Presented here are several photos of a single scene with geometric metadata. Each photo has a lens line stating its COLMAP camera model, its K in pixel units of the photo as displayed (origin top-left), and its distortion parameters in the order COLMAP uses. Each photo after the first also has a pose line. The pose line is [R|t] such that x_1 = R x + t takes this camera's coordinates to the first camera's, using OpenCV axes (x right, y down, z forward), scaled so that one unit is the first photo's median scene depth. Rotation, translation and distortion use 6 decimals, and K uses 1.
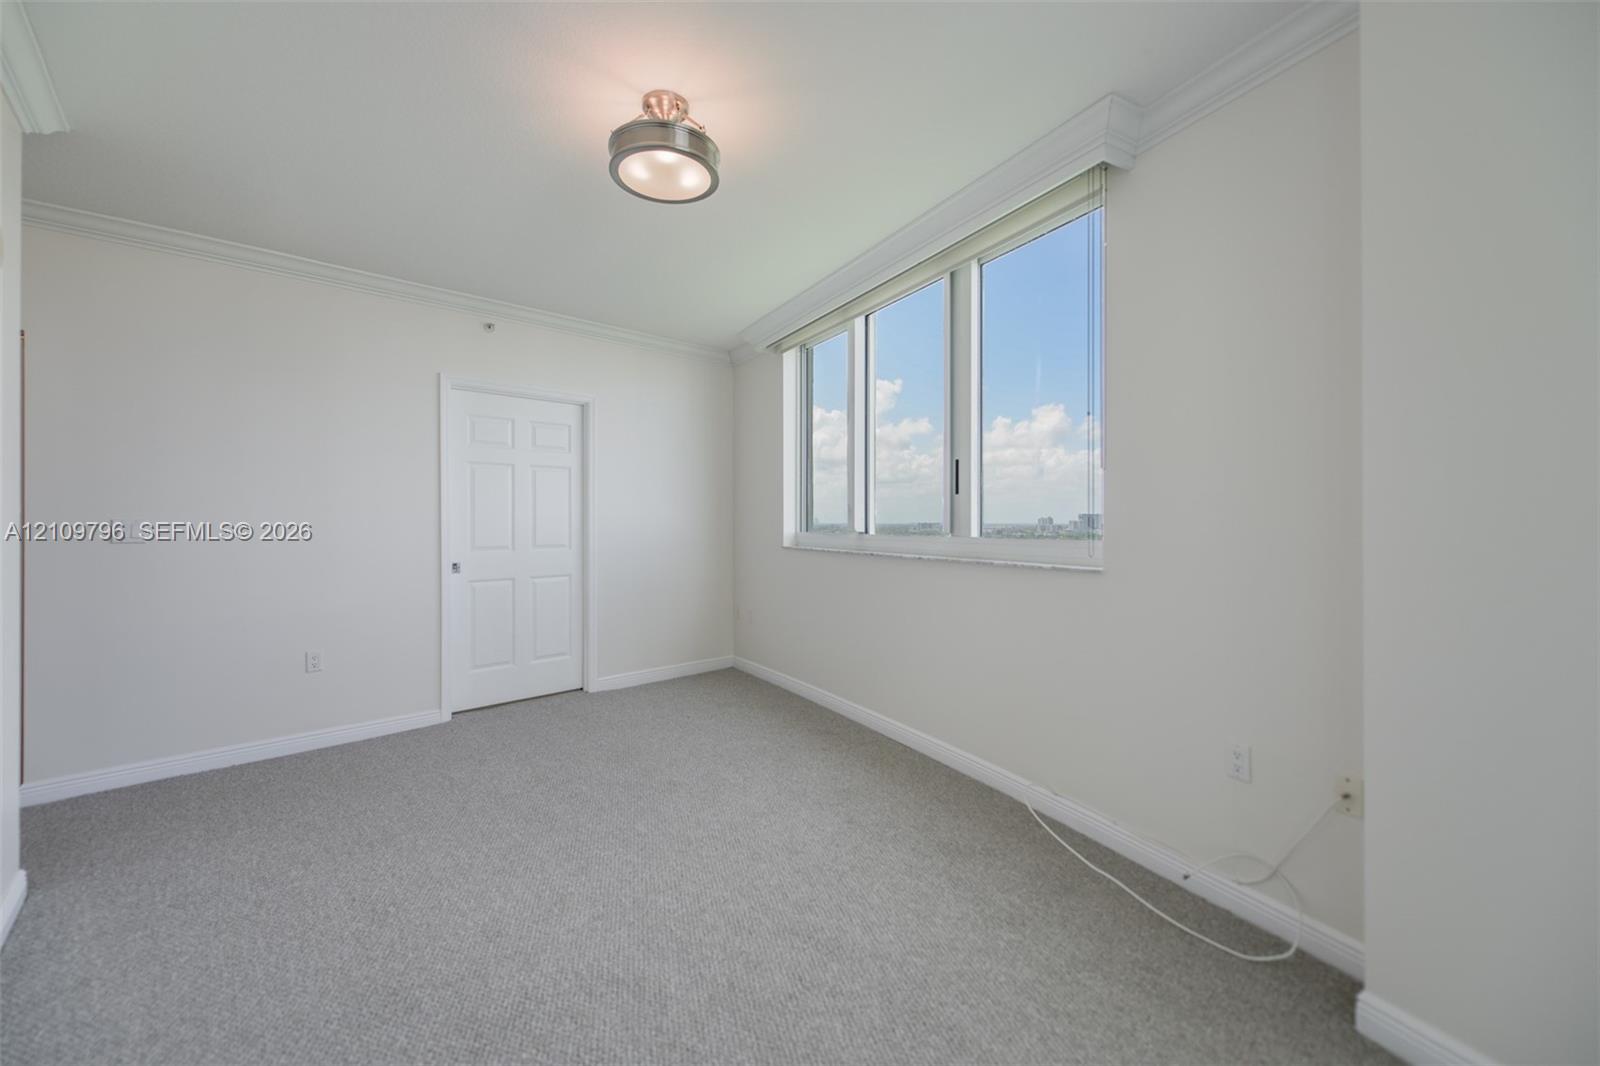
lens RADIAL K [[634.6, 0, 800.4], [0, 634.6, 520.2], [0, 0, 1]] dist [0.002834, -0.002047]
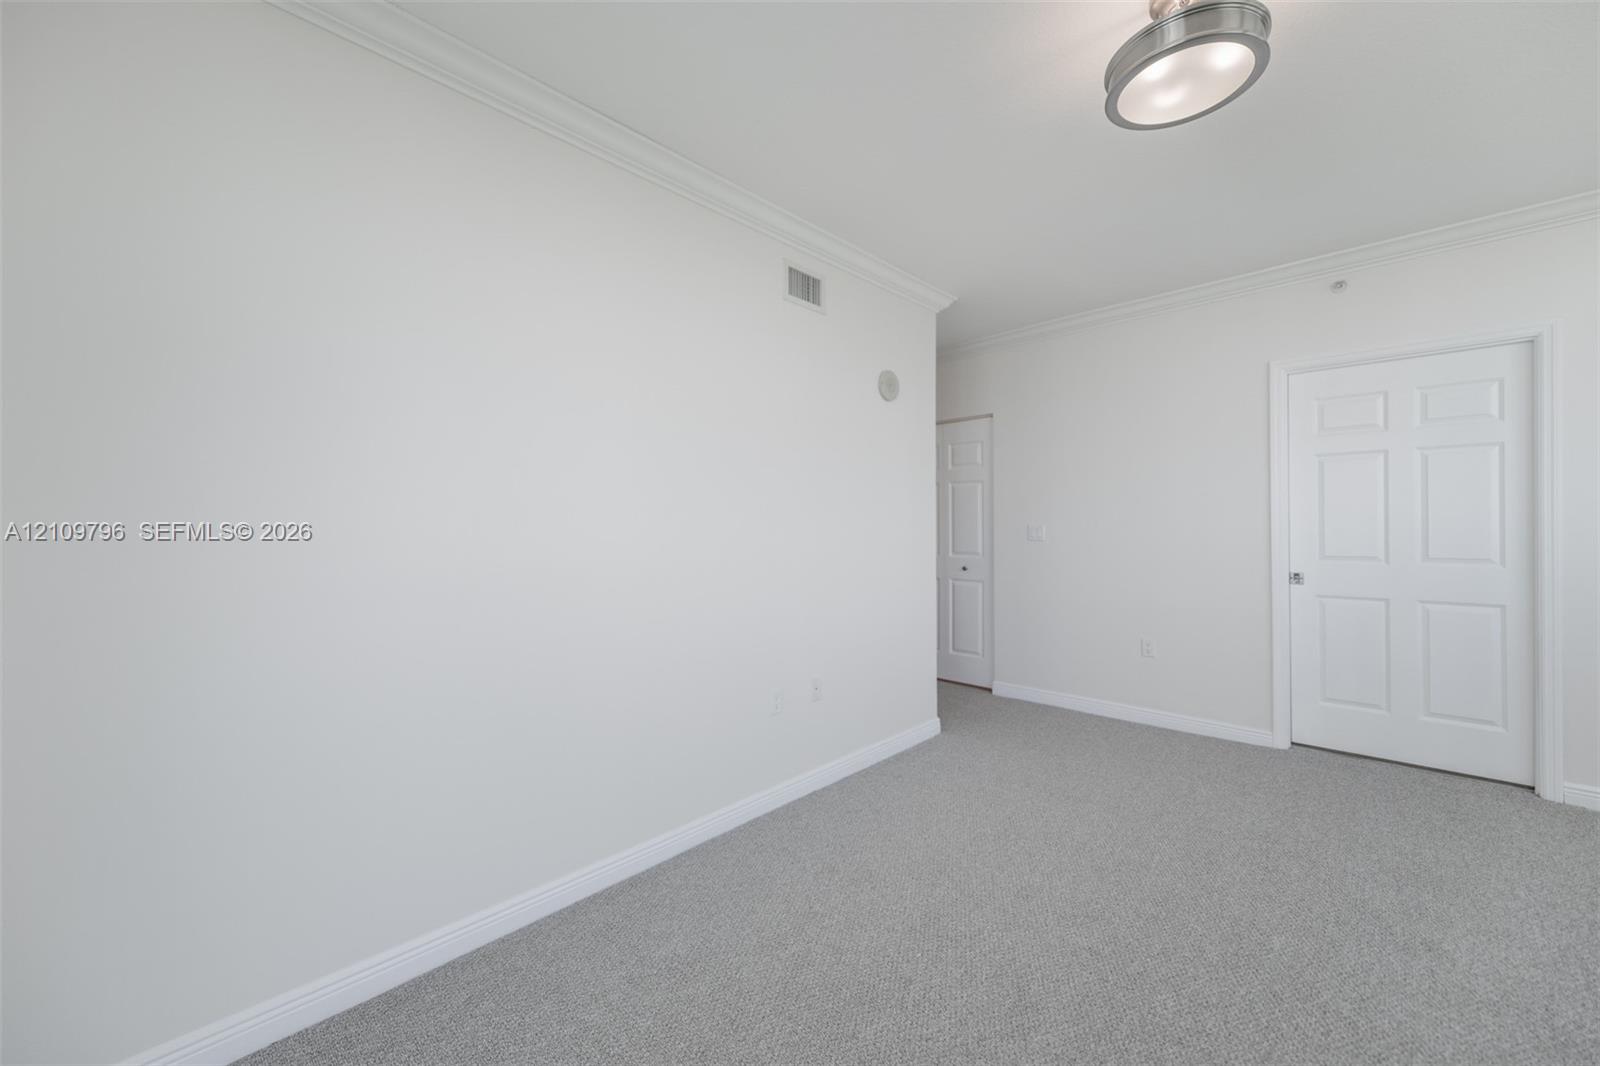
lens RADIAL K [[634.6, 0, 792.4], [0, 634.6, 534.2], [0, 0, 1]] dist [0.002834, -0.002047]
pose [[0.029425, 0.010333, -0.999514, 0.314457], [0.006778, 0.999922, 0.010537, 0.000031], [0.999544, -0.007085, 0.029353, 0.283976]]
